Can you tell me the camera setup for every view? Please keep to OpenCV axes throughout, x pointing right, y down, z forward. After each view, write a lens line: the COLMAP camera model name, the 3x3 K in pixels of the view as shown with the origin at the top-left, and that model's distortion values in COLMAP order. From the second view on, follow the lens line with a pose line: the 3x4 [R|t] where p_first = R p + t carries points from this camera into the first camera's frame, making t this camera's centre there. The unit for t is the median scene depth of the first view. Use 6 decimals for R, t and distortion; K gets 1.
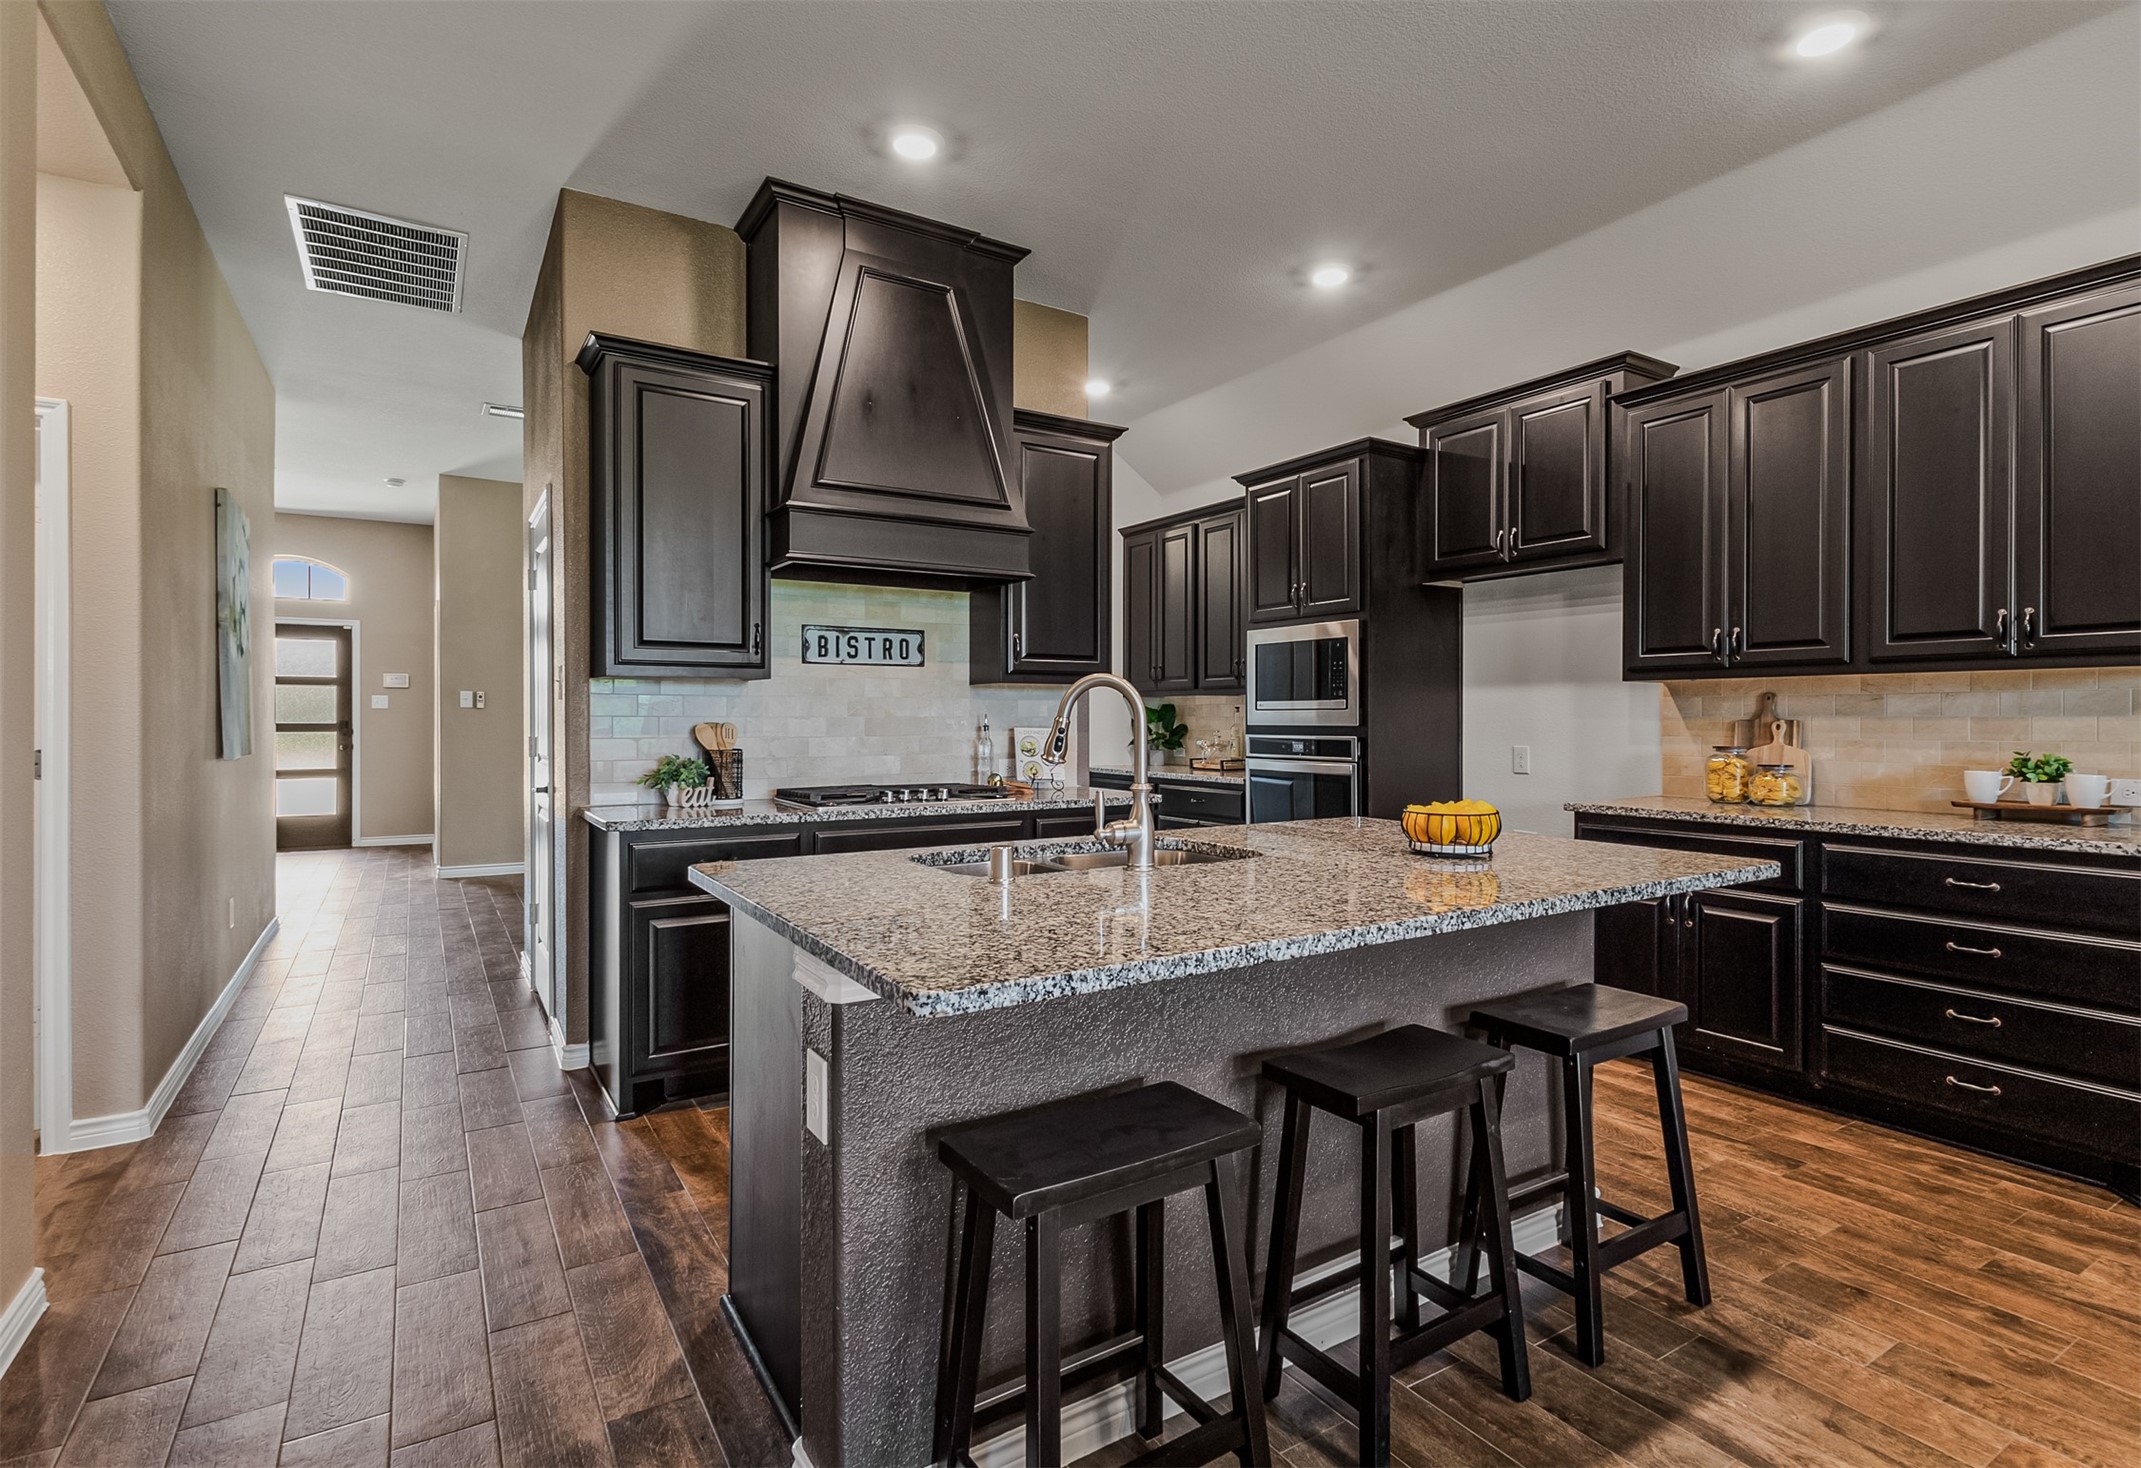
lens RADIAL K [[1054.6, 0, 1090.0], [0, 1054.6, 719.7], [0, 0, 1]] dist [0.009587, -0.000934]
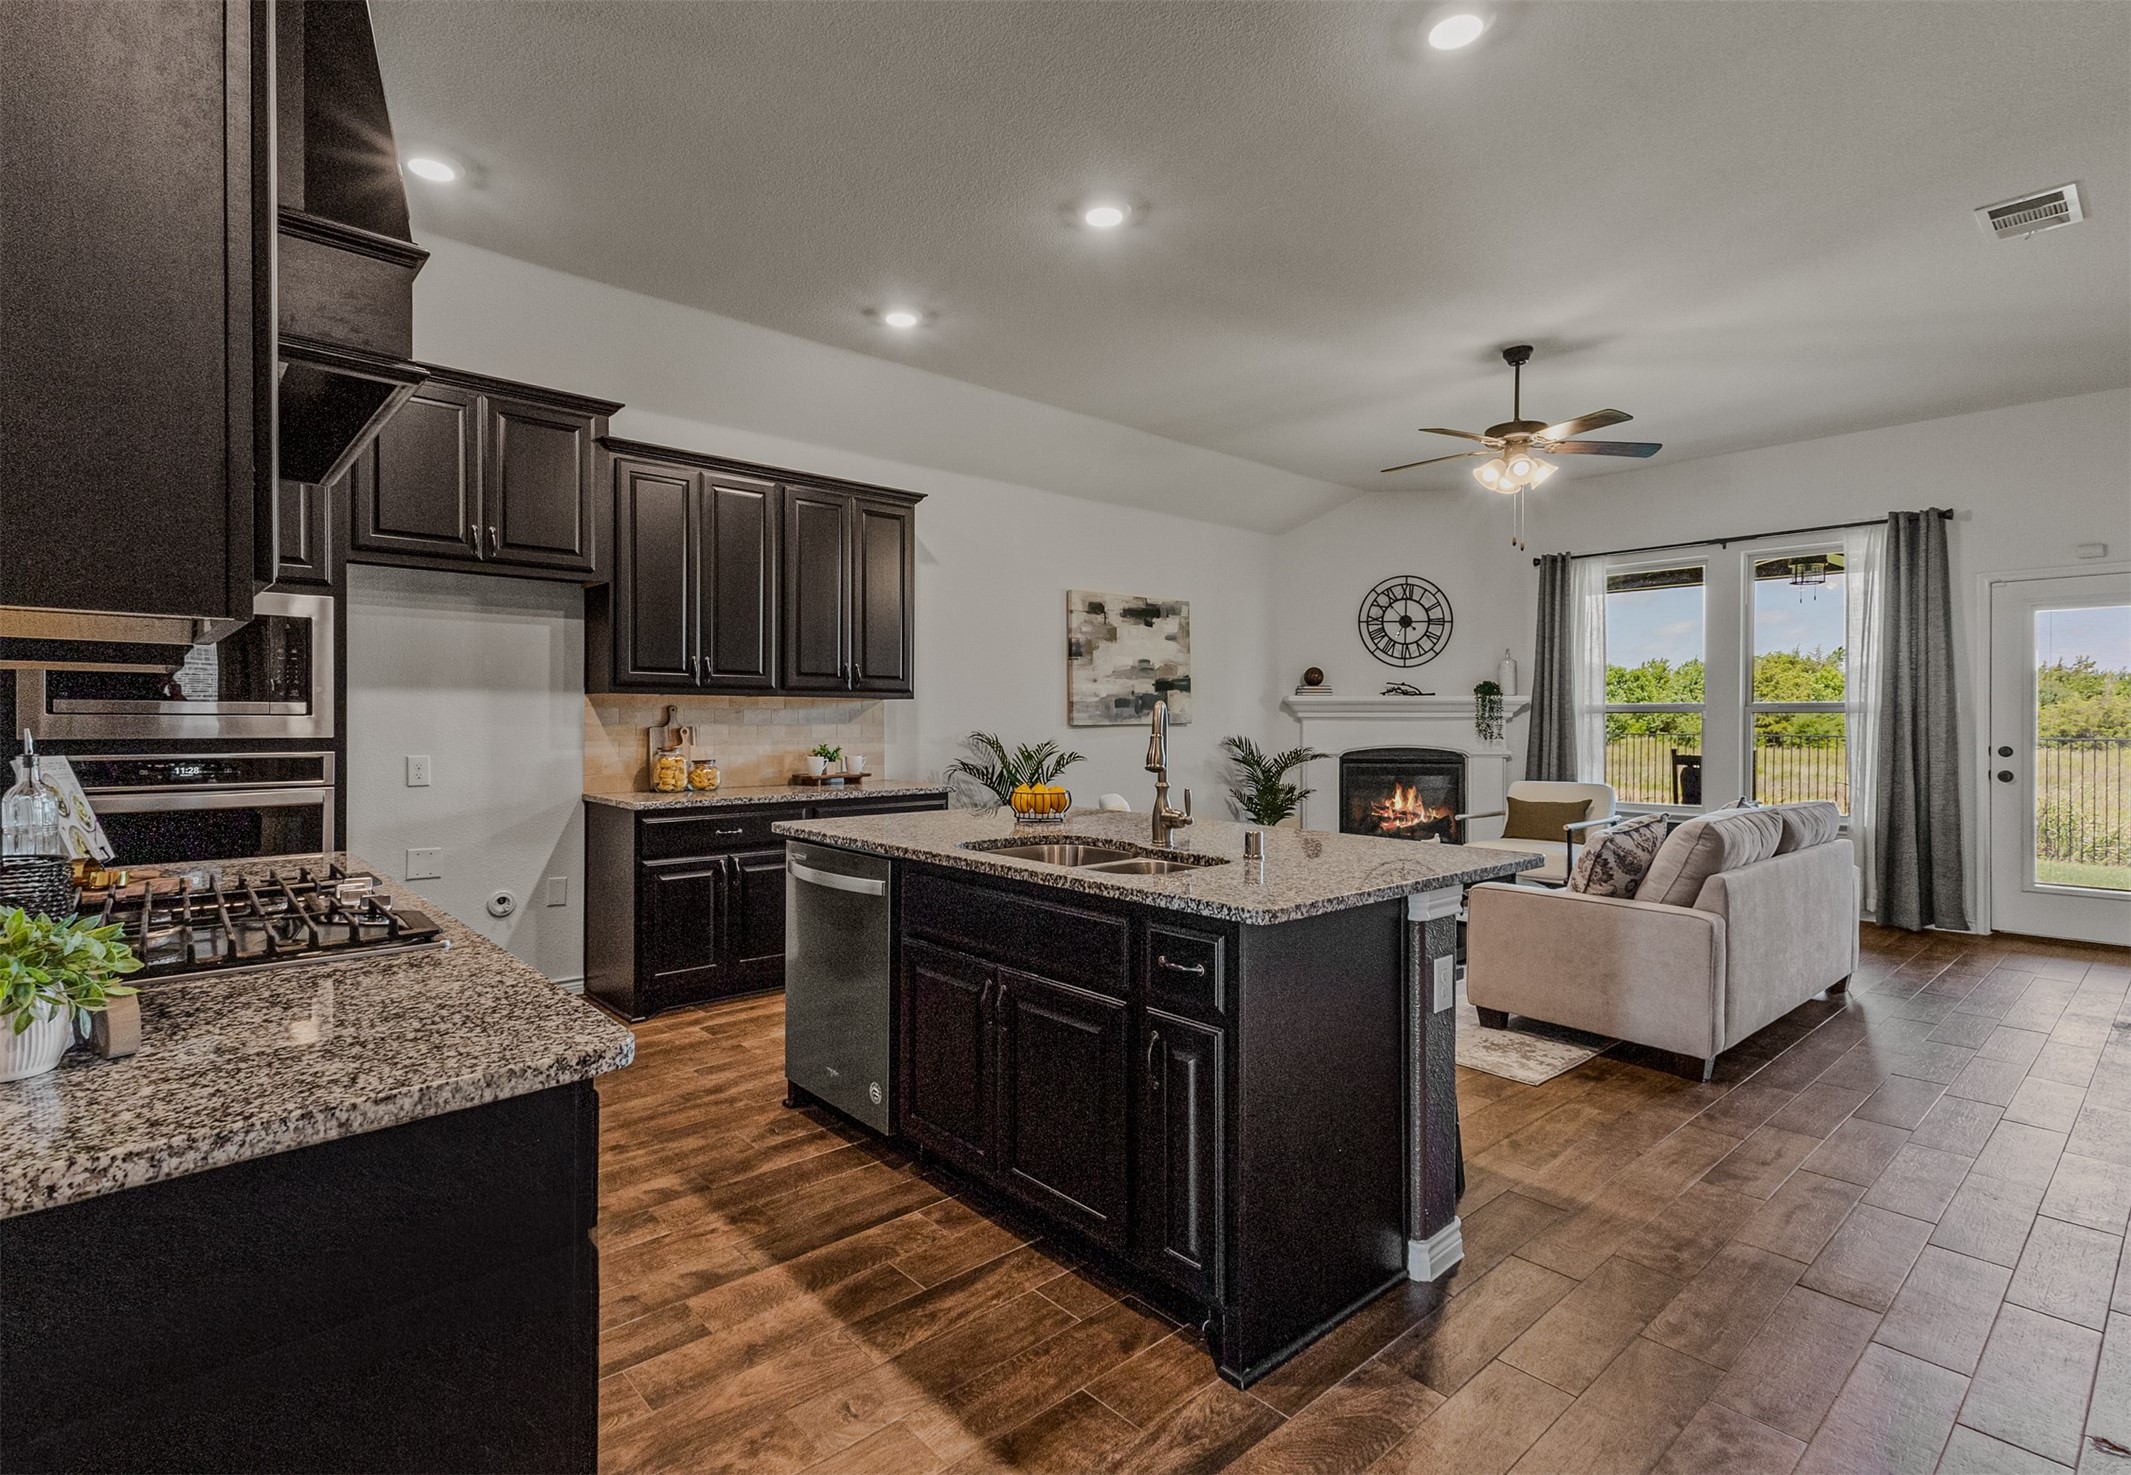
lens RADIAL K [[1021.9, 0, 1030.9], [0, 1021.9, 729.8], [0, 0, 1]] dist [0.021823, -0.005281]
pose [[-0.143488, -0.009823, 0.989603, -0.662245], [0.000767, 0.999949, 0.010036, -0.007988], [-0.989652, 0.002199, -0.143473, 0.731773]]
